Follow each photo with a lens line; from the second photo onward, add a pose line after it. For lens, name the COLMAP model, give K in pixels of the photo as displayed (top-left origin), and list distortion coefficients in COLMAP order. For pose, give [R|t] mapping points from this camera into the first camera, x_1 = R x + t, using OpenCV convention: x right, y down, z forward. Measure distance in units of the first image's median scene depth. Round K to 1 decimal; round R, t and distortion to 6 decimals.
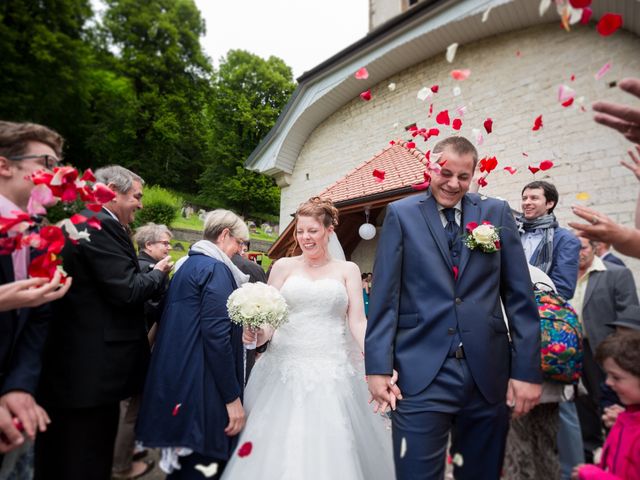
lens RADIAL K [[328.7, 0, 326.9], [0, 328.7, 234.0], [0, 0, 1]] dist [-0.023751, 0.000461]
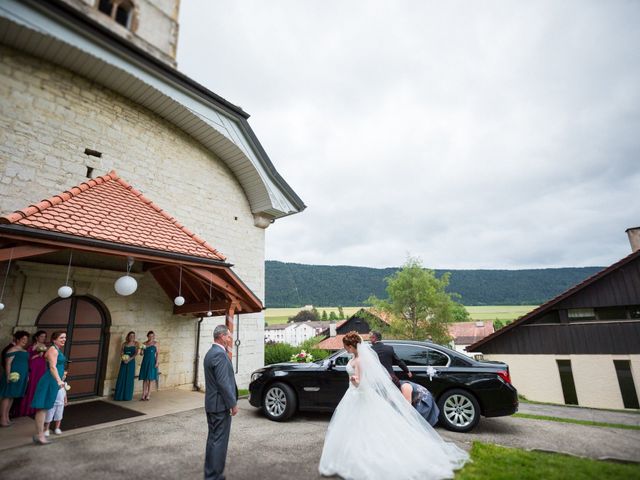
lens RADIAL K [[330.0, 0, 322.8], [0, 330.0, 241.8], [0, 0, 1]] dist [-0.033289, 0.005888]
pose [[-0.079660, 0.234379, 0.968876, -0.460501], [-0.159429, 0.956457, -0.244483, 0.004361], [-0.983990, -0.173943, -0.038825, 0.336004]]
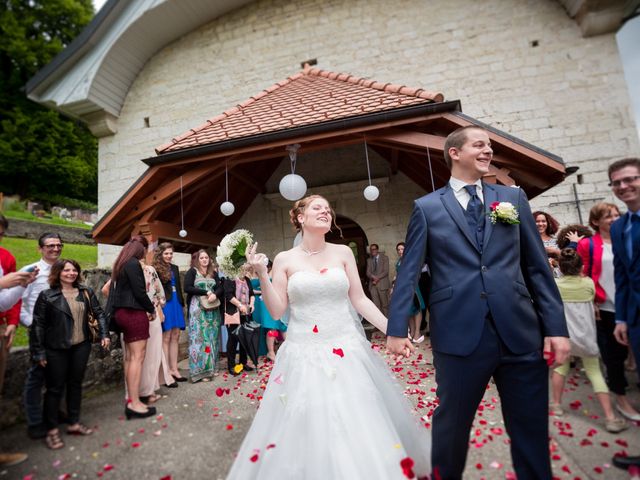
lens RADIAL K [[330.0, 0, 322.8], [0, 330.0, 241.8], [0, 0, 1]] dist [-0.033289, 0.005888]
pose [[0.871412, -0.034300, 0.489351, -0.084070], [0.009703, 0.998563, 0.052713, 0.037534], [-0.490455, -0.041187, 0.870492, 0.255795]]
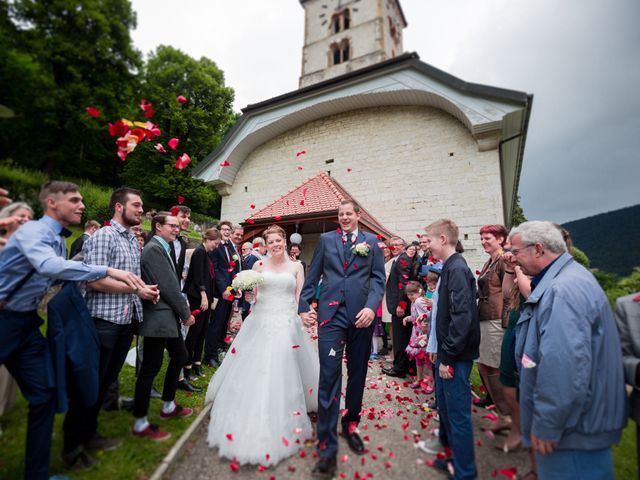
lens RADIAL K [[330.0, 0, 322.8], [0, 330.0, 241.8], [0, 0, 1]] dist [-0.033289, 0.005888]
pose [[0.972724, 0.035538, 0.229227, -0.058873], [-0.041281, 0.998941, 0.020302, -0.018360], [-0.228263, -0.029211, 0.973161, -0.266687]]
